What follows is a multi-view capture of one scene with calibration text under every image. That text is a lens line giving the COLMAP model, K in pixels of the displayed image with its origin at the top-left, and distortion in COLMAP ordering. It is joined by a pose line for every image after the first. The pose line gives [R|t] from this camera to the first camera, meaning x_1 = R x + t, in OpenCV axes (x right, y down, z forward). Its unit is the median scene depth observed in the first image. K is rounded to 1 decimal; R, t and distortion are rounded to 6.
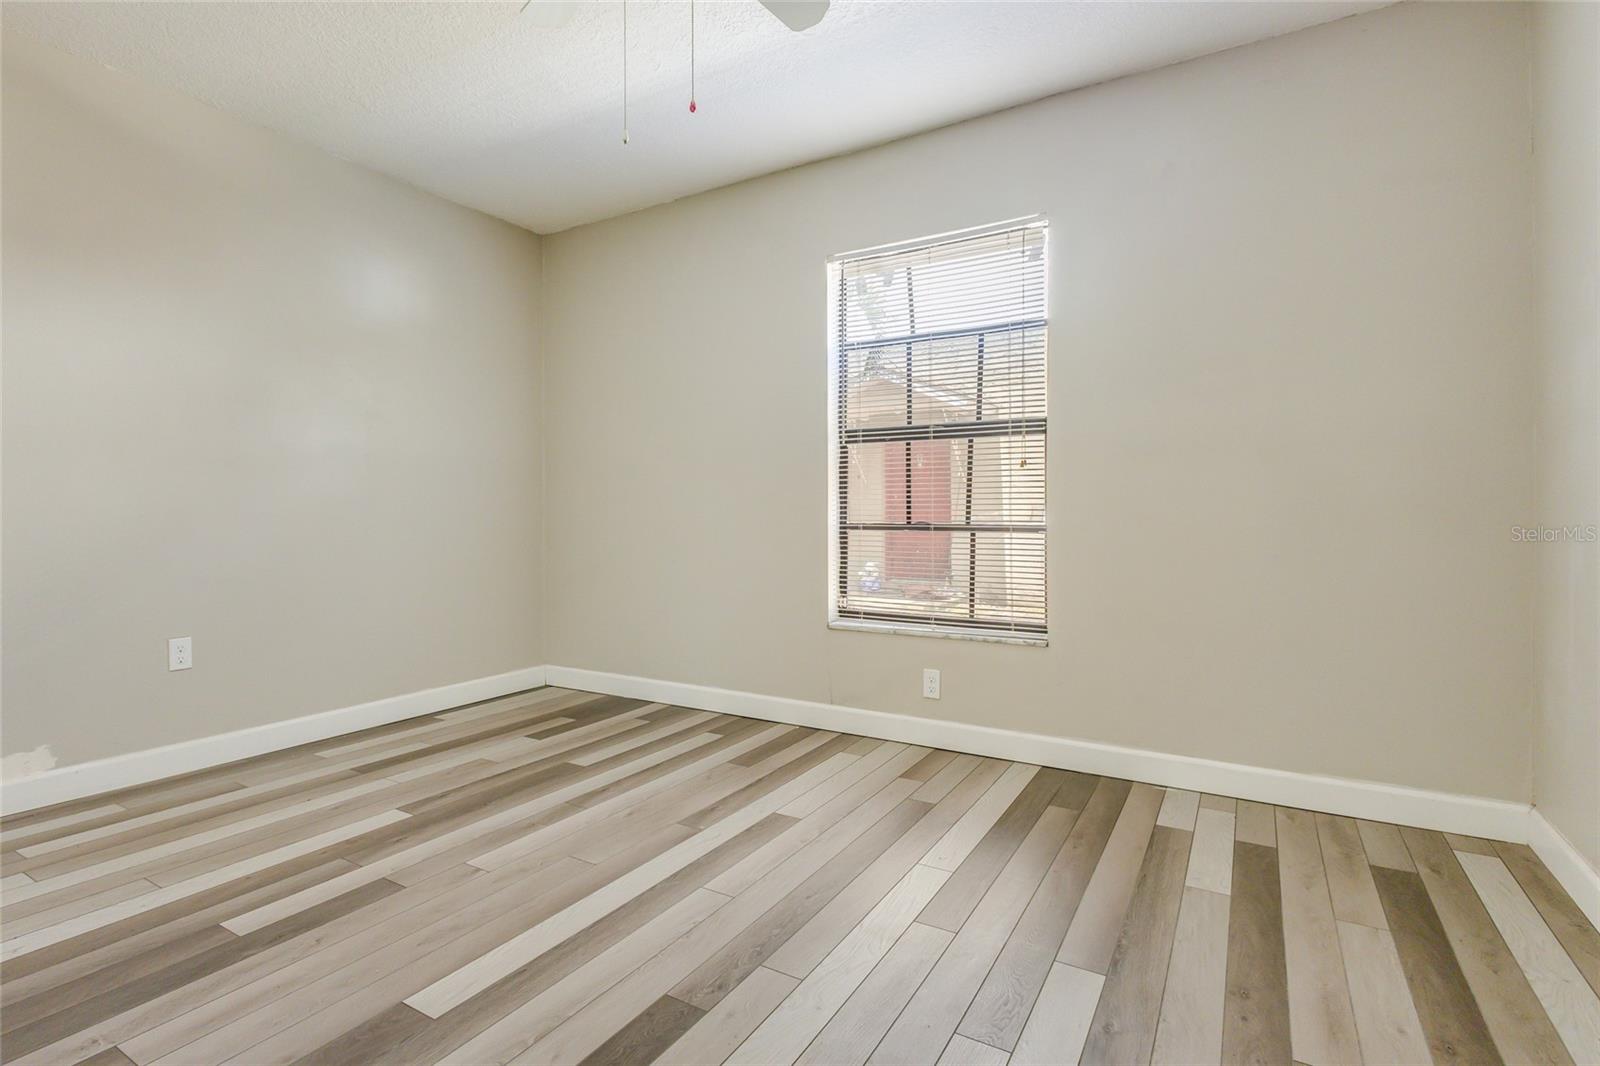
lens RADIAL K [[758.4, 0, 791.3], [0, 758.4, 522.0], [0, 0, 1]] dist [0.002831, -0.000085]
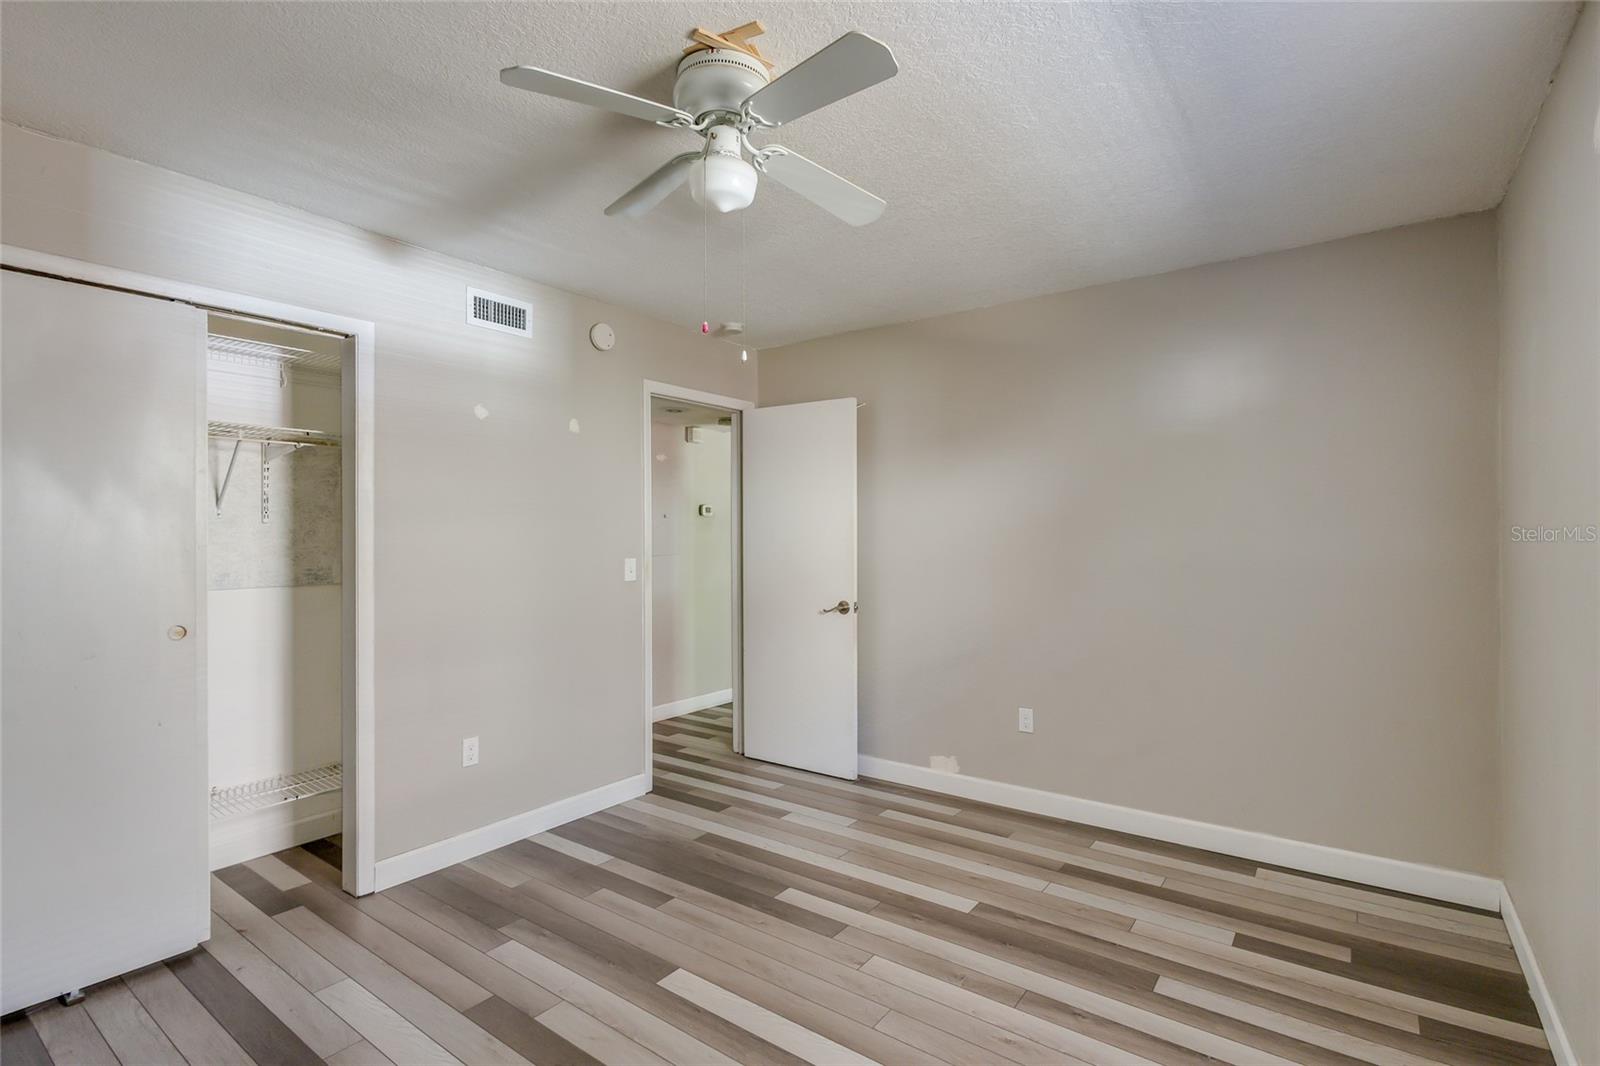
lens RADIAL K [[758.4, 0, 791.3], [0, 758.4, 522.0], [0, 0, 1]] dist [0.002831, -0.000085]
pose [[-0.102517, -0.018695, -0.994556, 0.528610], [-0.001160, 0.999825, -0.018674, -0.137785], [0.994731, -0.000761, -0.102521, 0.687412]]
